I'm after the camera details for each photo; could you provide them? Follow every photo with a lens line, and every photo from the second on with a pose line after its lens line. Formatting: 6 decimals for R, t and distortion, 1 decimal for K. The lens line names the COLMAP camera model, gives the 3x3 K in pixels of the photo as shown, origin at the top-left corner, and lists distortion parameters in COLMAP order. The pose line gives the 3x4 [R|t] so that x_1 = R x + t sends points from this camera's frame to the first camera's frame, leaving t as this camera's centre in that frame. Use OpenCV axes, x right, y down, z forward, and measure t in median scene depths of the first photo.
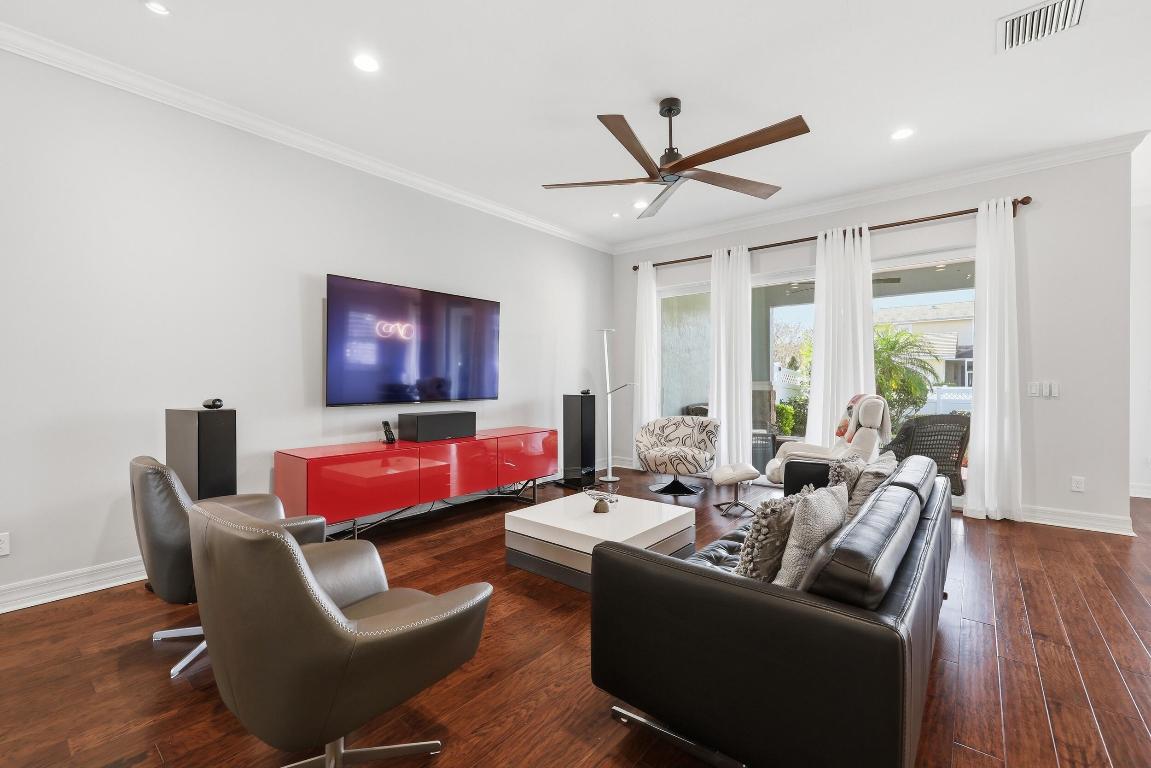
lens RADIAL K [[485.7, 0, 568.1], [0, 485.7, 381.9], [0, 0, 1]] dist [-0.000386, -0.000348]
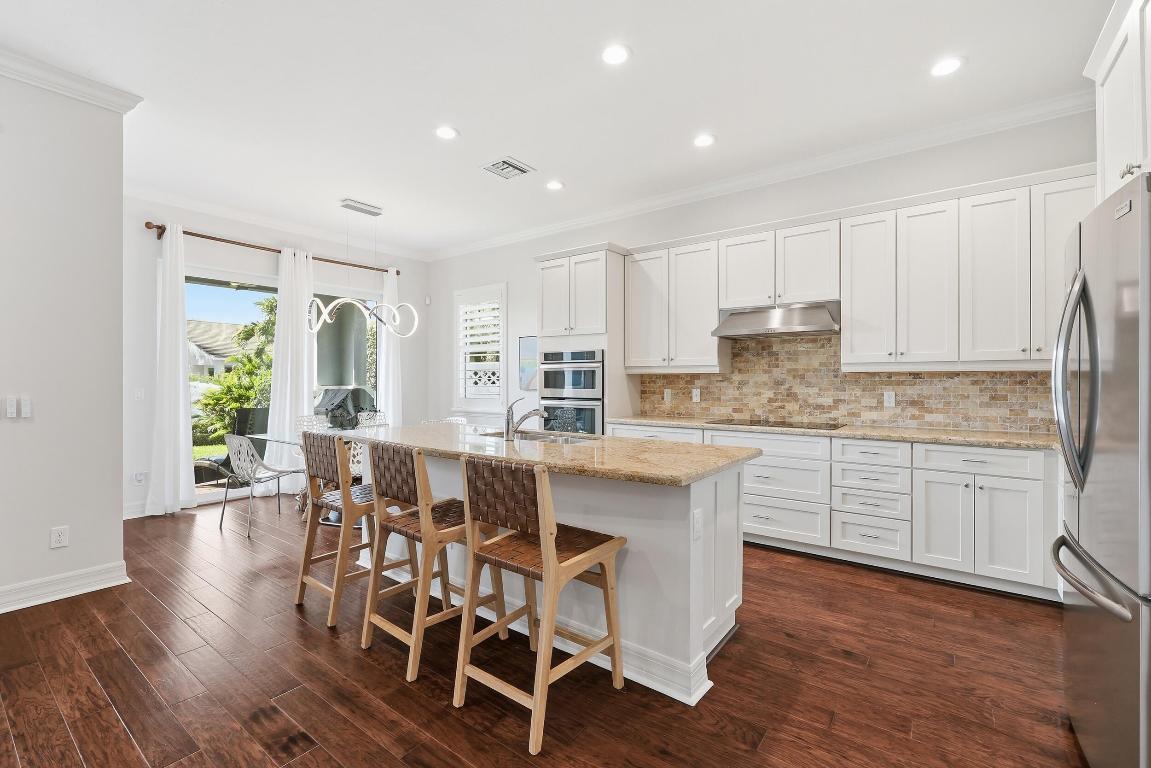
lens RADIAL K [[499.3, 0, 577.3], [0, 499.3, 381.2], [0, 0, 1]] dist [0.000130, 0.000152]
pose [[-0.055334, -0.000108, 0.998468, 0.246497], [0.001819, 0.999998, 0.000209, -0.019232], [-0.998466, 0.001828, -0.055334, 0.251955]]
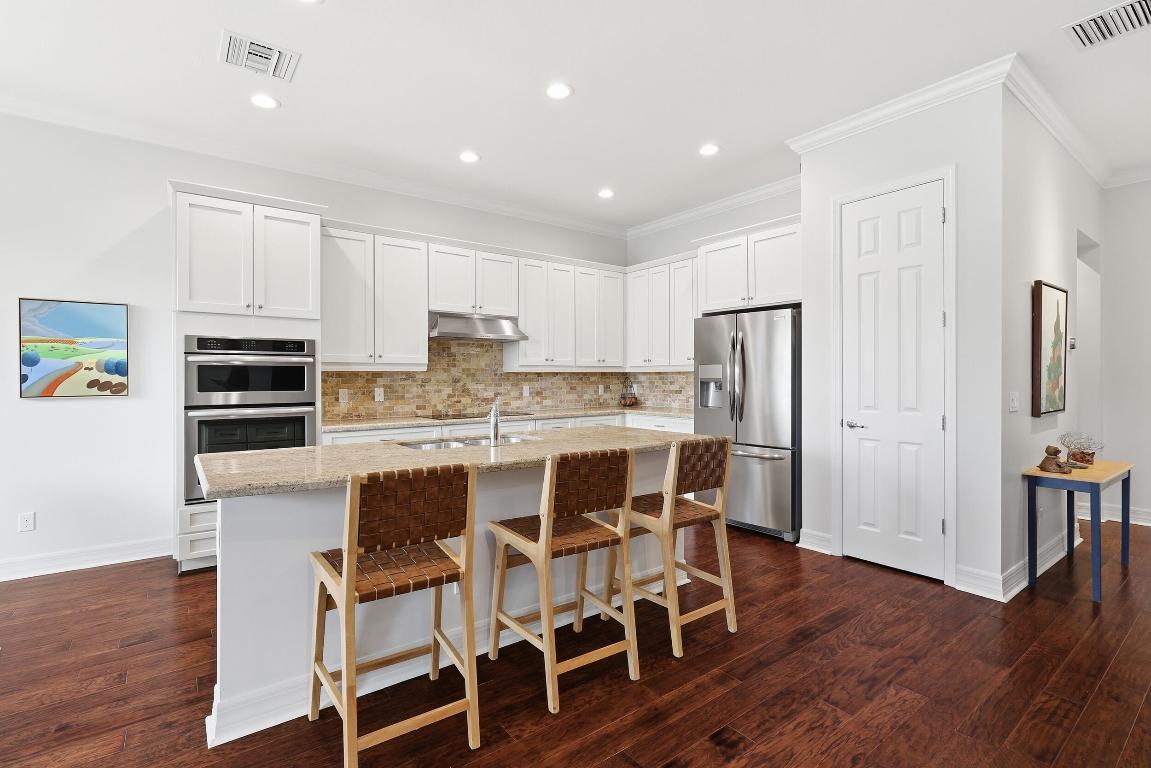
lens RADIAL K [[528.4, 0, 568.8], [0, 528.4, 380.5], [0, 0, 1]] dist [0.000675, 0.000144]
pose [[-0.973567, 0.004621, 0.228356, 0.701177], [0.006638, 0.999945, 0.008065, -0.023133], [-0.228306, 0.009368, -0.973544, 0.923414]]
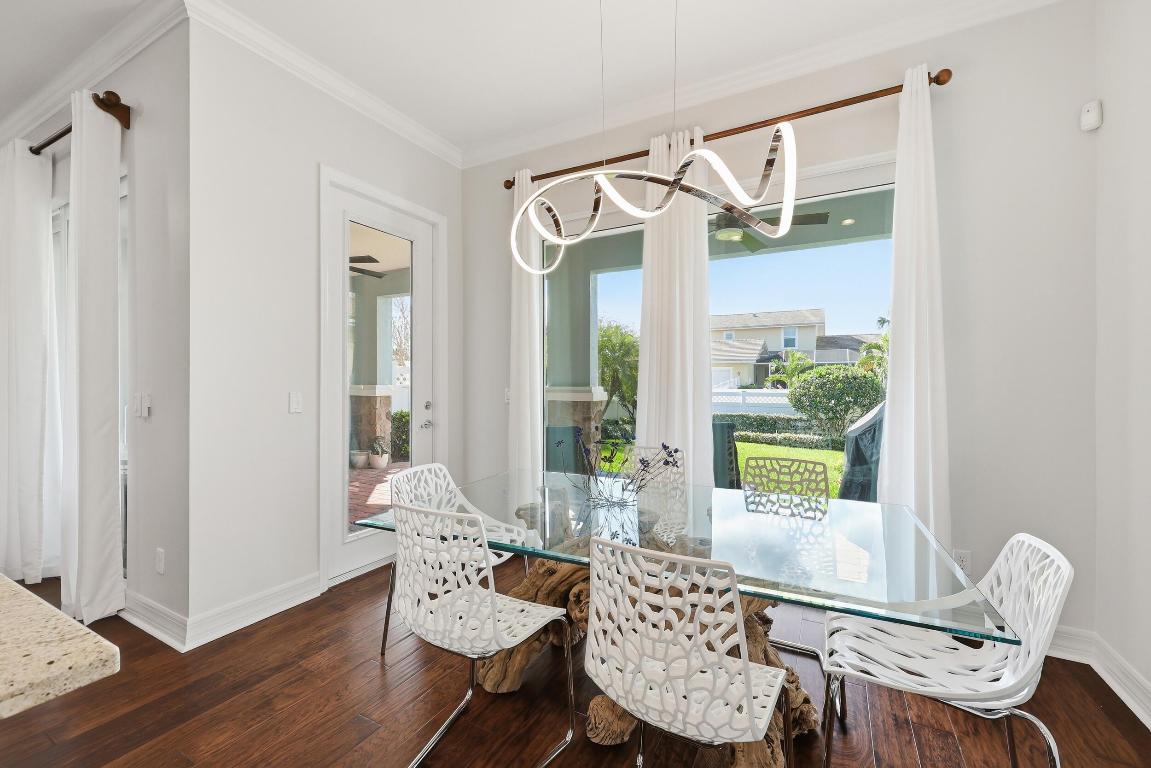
lens RADIAL K [[475.3, 0, 569.0], [0, 475.3, 386.5], [0, 0, 1]] dist [0.000064, -0.000061]
pose [[0.981835, 0.001234, 0.189735, 1.334745], [-0.002917, 0.999959, 0.008589, -0.016629], [-0.189716, -0.008986, 0.981798, 0.277072]]
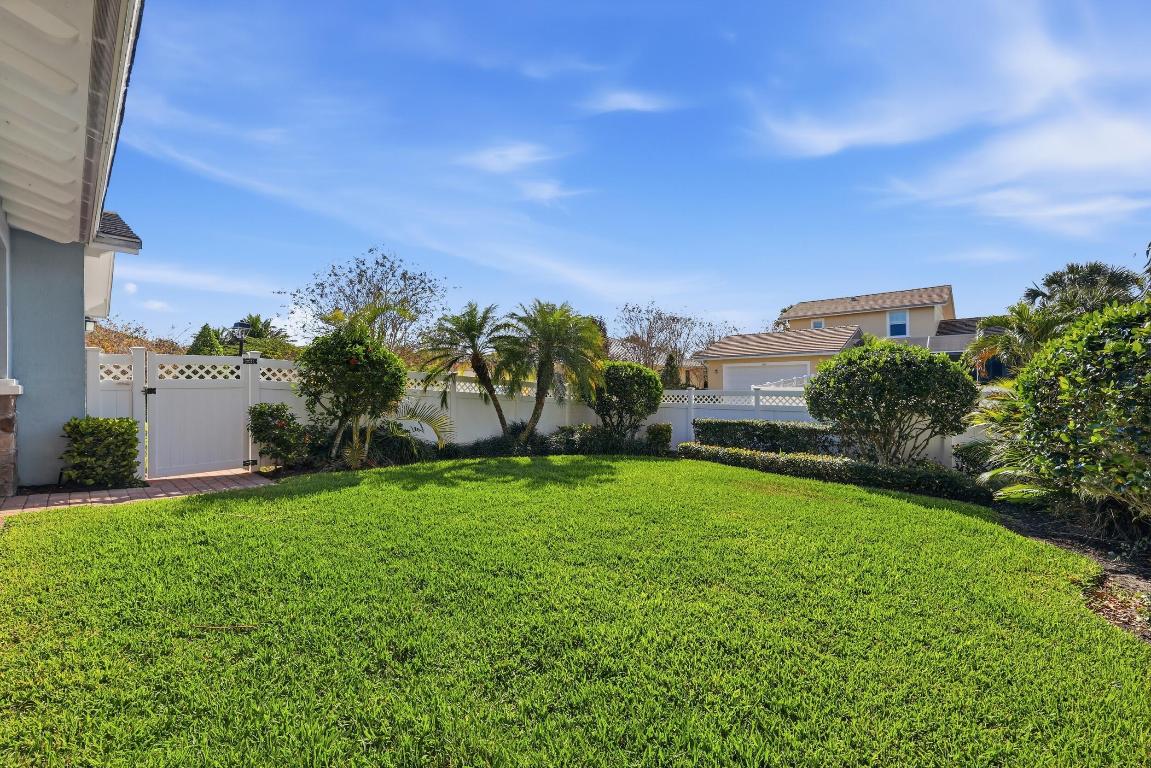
lens RADIAL K [[463.5, 0, 573.3], [0, 463.5, 380.7], [0, 0, 1]] dist [0.001075, 0.000185]
pose [[0.998742, -0.002095, -0.050095, 2.604045], [0.001665, 0.999961, -0.008625, 0.027384], [0.050112, 0.008530, 0.998707, 1.160764]]
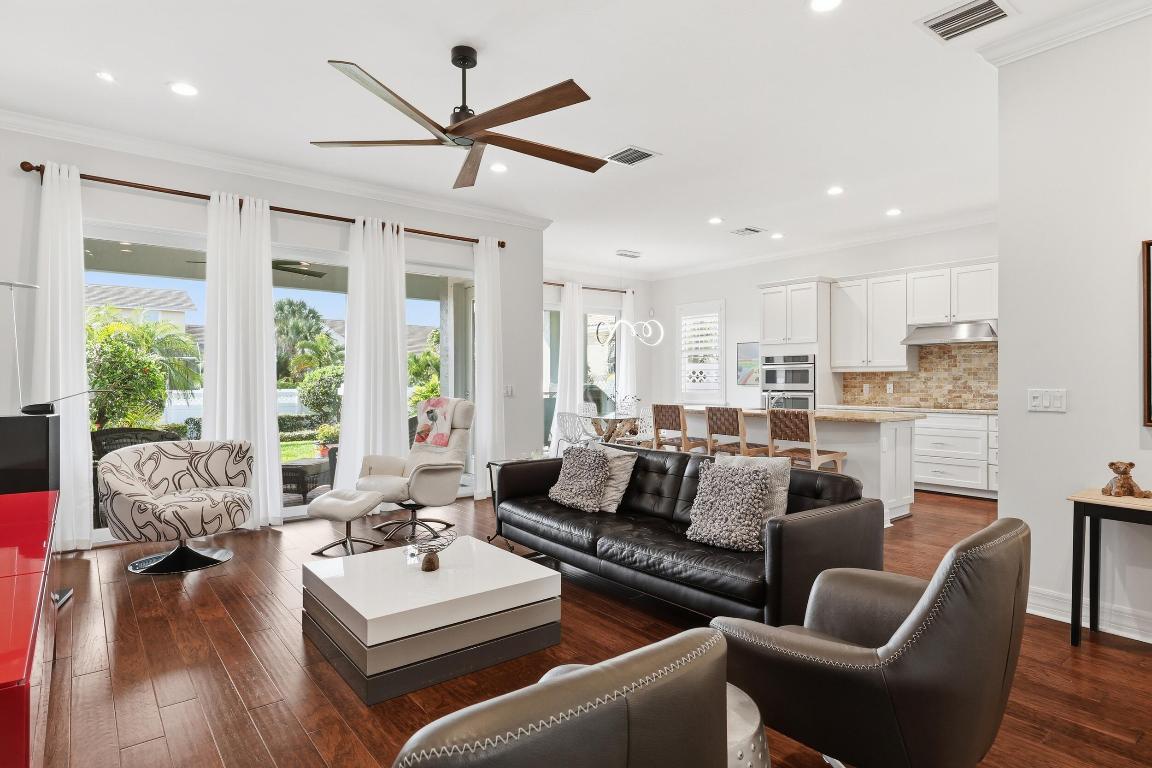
lens RADIAL K [[621.2, 0, 576.3], [0, 621.2, 381.2], [0, 0, 1]] dist [-0.000456, -0.000021]
pose [[0.193167, 0.001703, 0.981164, -0.616491], [0.002053, 0.999996, -0.002140, -0.006107], [-0.981164, 0.002428, 0.193163, 0.474161]]
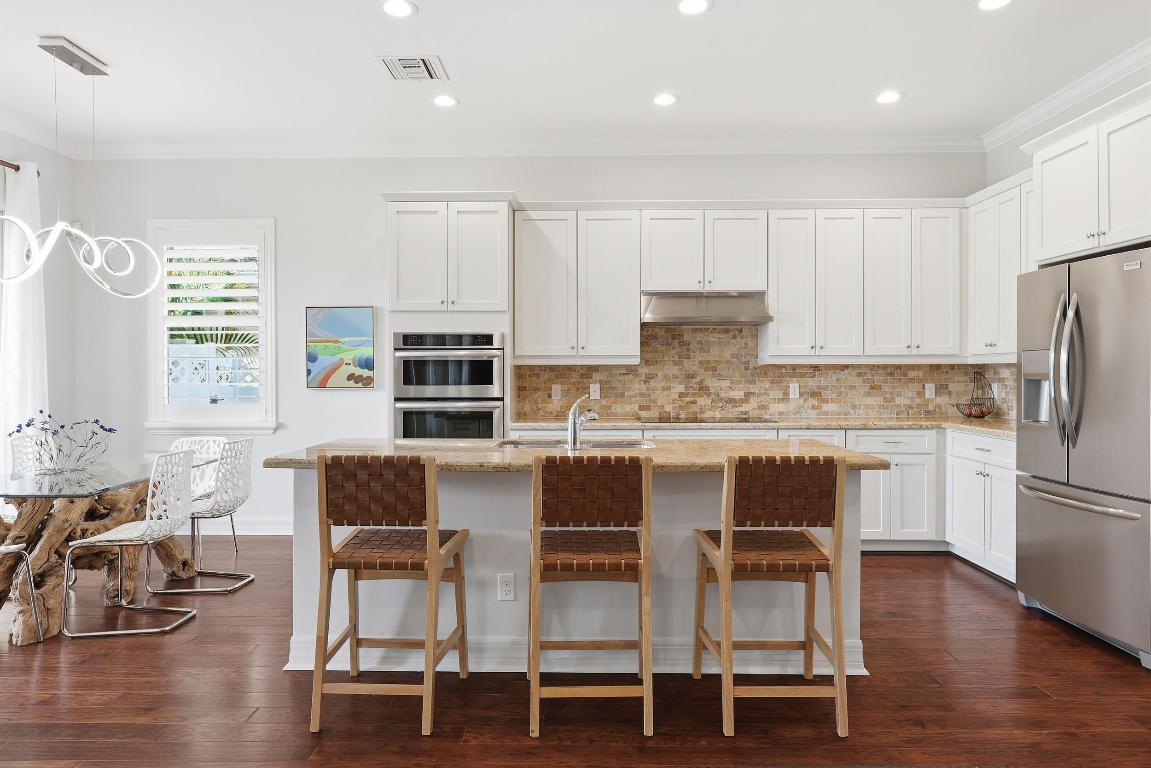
lens RADIAL K [[727.0, 0, 575.5], [0, 727.0, 384.0], [0, 0, 1]] dist [0.000770, -0.000483]
pose [[-0.631113, -0.006815, 0.775661, 0.326195], [0.005834, 0.999891, 0.013532, -0.019055], [-0.775669, 0.013065, -0.631004, 0.801919]]
